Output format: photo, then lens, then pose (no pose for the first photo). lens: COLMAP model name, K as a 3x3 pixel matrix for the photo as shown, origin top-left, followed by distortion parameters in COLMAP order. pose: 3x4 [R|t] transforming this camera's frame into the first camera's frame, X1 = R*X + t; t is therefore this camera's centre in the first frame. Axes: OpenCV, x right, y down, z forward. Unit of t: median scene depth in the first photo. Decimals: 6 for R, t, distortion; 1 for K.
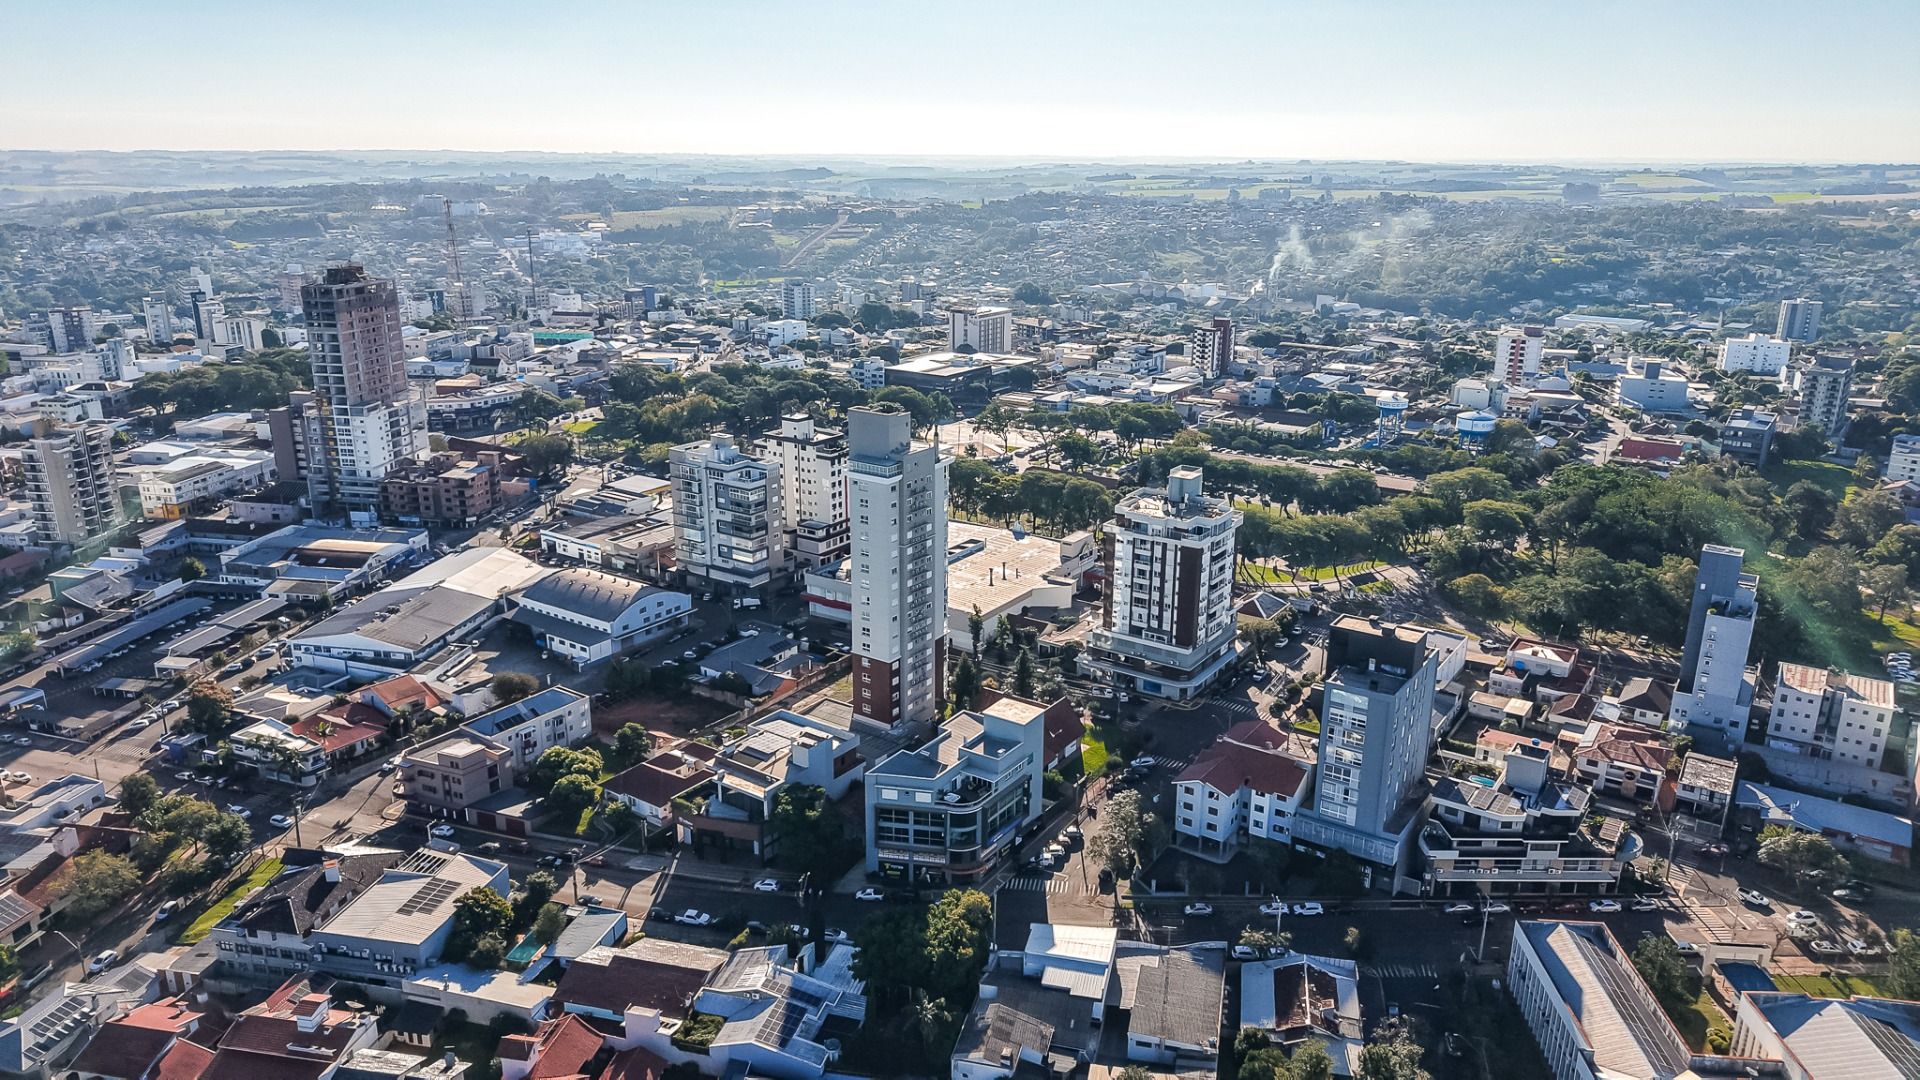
lens RADIAL K [[1279.6, 0, 960.0], [0, 1279.6, 540.0], [0, 0, 1]] dist [0.029900, -0.033366]
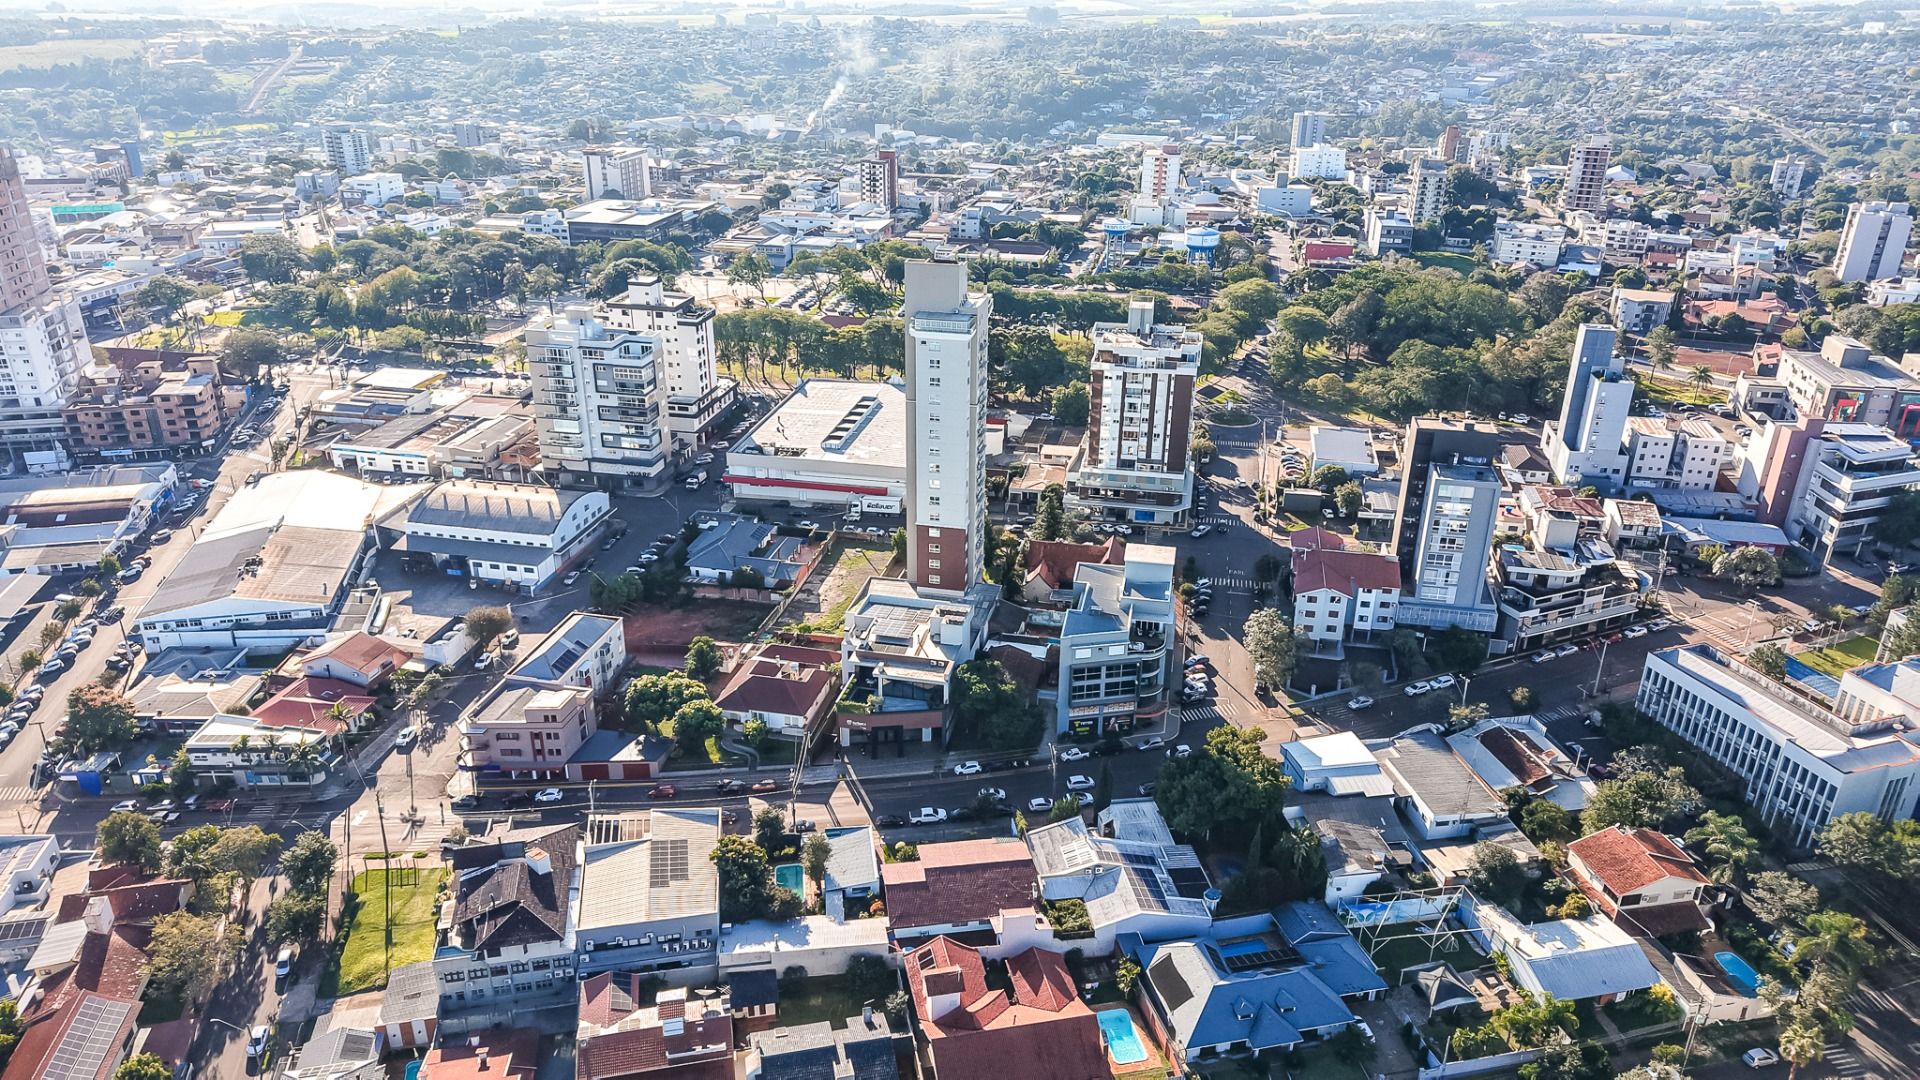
lens RADIAL K [[1279.6, 0, 960.0], [0, 1279.6, 540.0], [0, 0, 1]] dist [0.029900, -0.033366]
pose [[0.920779, -0.153848, 0.358465, -0.355673], [0.109319, 0.983889, 0.141466, -0.027580], [-0.374453, -0.091072, 0.922762, 0.098333]]
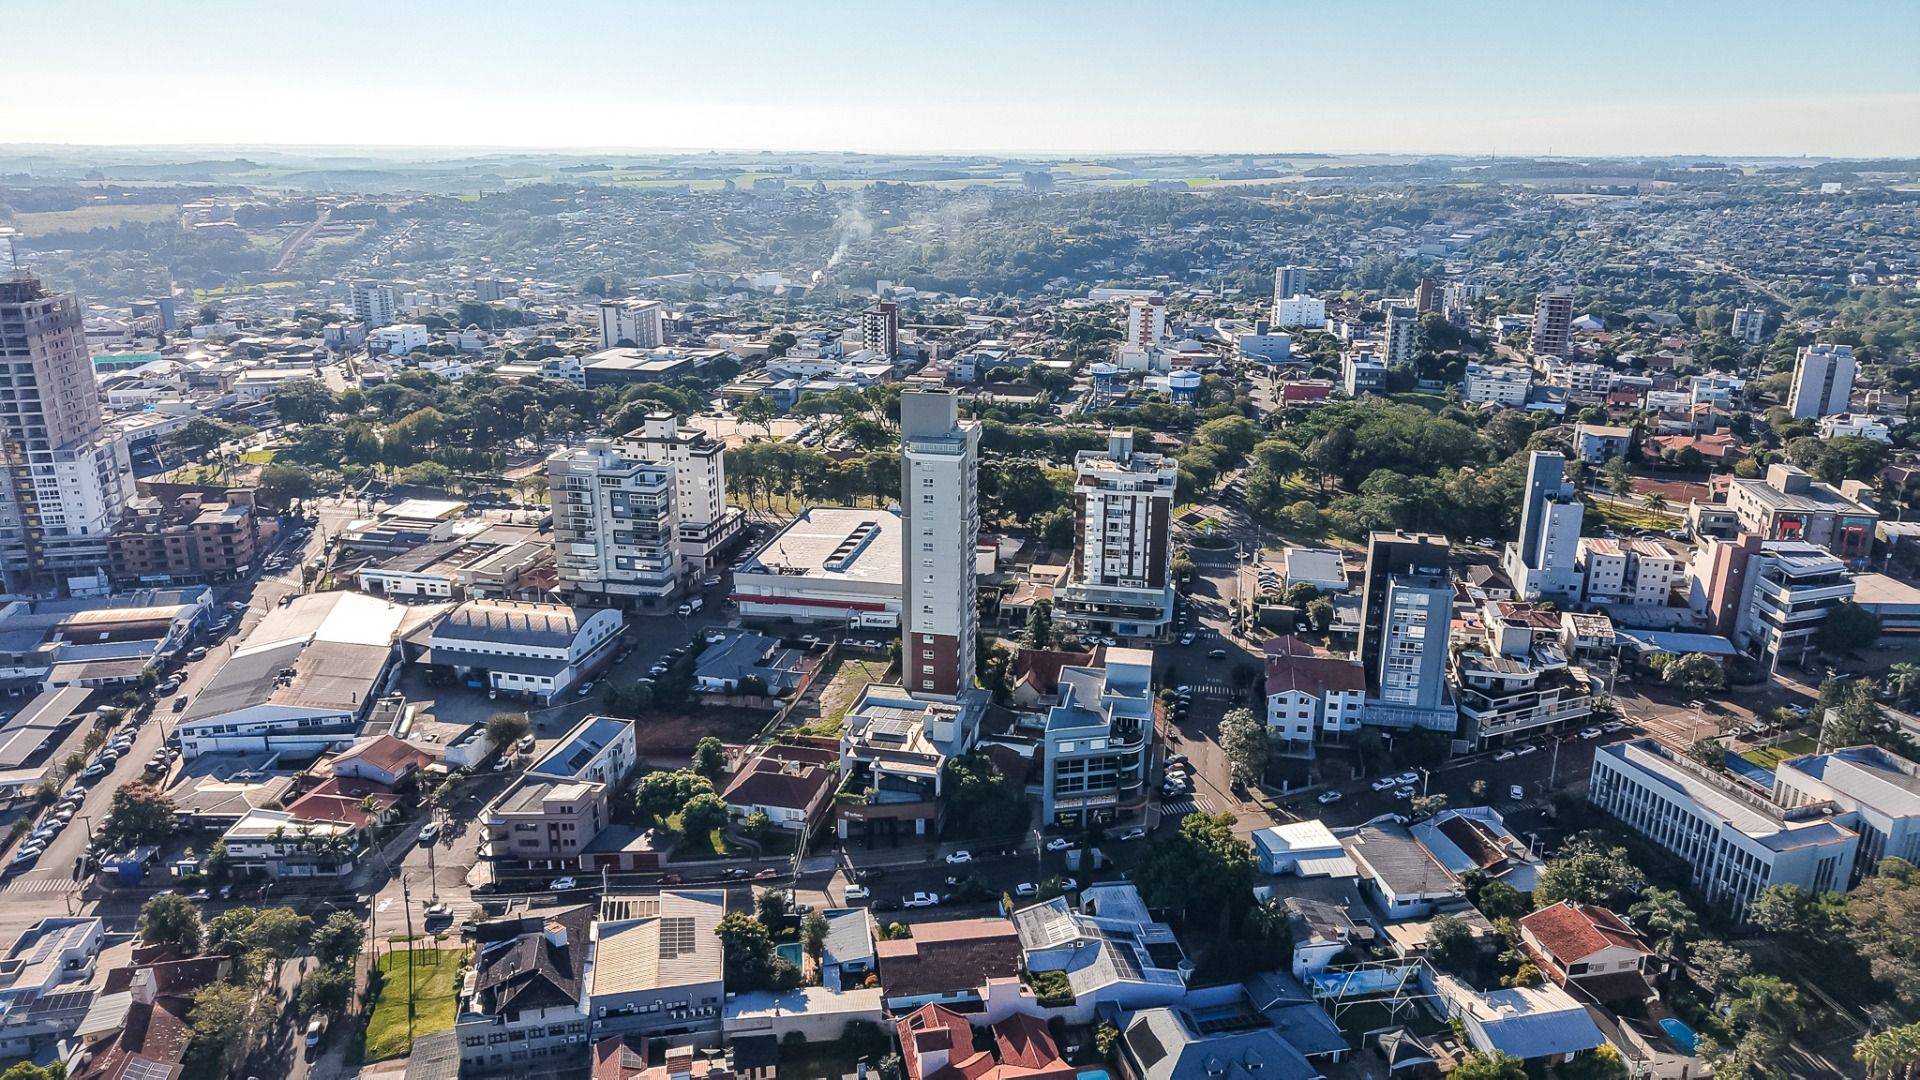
lens RADIAL K [[1279.6, 0, 960.0], [0, 1279.6, 540.0], [0, 0, 1]] dist [0.029900, -0.033366]
pose [[0.920559, -0.115322, 0.373191, -0.375752], [0.112856, 0.993202, 0.028530, -0.008224], [-0.373945, 0.015853, 0.927316, 0.037898]]
